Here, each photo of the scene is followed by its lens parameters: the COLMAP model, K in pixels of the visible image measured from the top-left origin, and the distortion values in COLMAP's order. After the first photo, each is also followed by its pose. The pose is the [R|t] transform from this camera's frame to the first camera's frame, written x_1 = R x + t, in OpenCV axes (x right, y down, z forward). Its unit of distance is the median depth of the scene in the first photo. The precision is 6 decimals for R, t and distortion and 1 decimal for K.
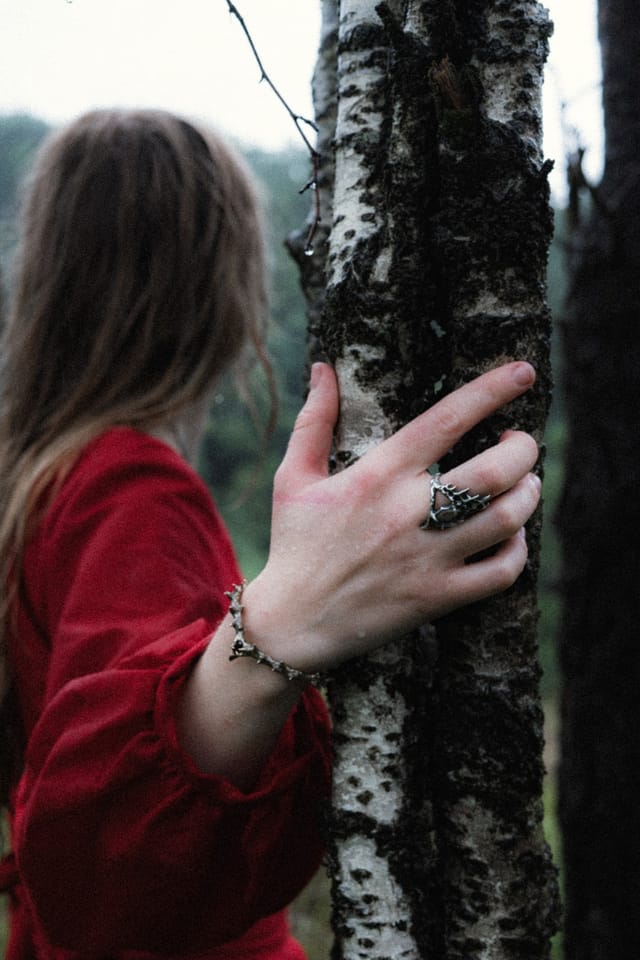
lens RADIAL K [[1432.8, 0, 320.0], [0, 1432.8, 480.0], [0, 0, 1]] dist [0.000167, 0.029023]
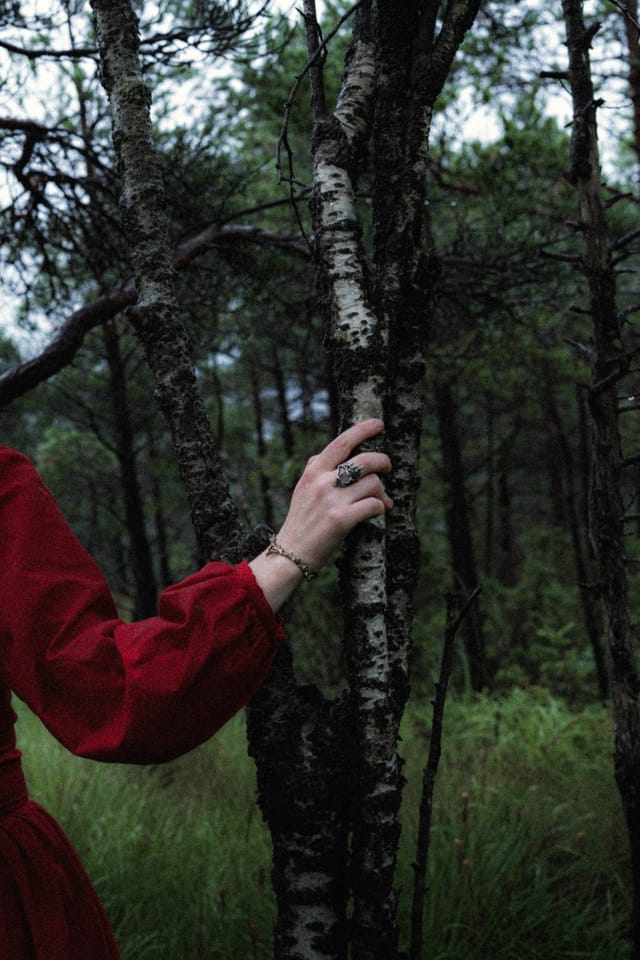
lens RADIAL K [[1432.8, 0, 320.0], [0, 1432.8, 480.0], [0, 0, 1]] dist [0.000167, 0.029023]
pose [[0.537020, -0.066221, 0.840966, -1.737590], [0.078071, 0.996537, 0.028617, -0.008972], [-0.839949, 0.050287, 0.540331, -0.050301]]
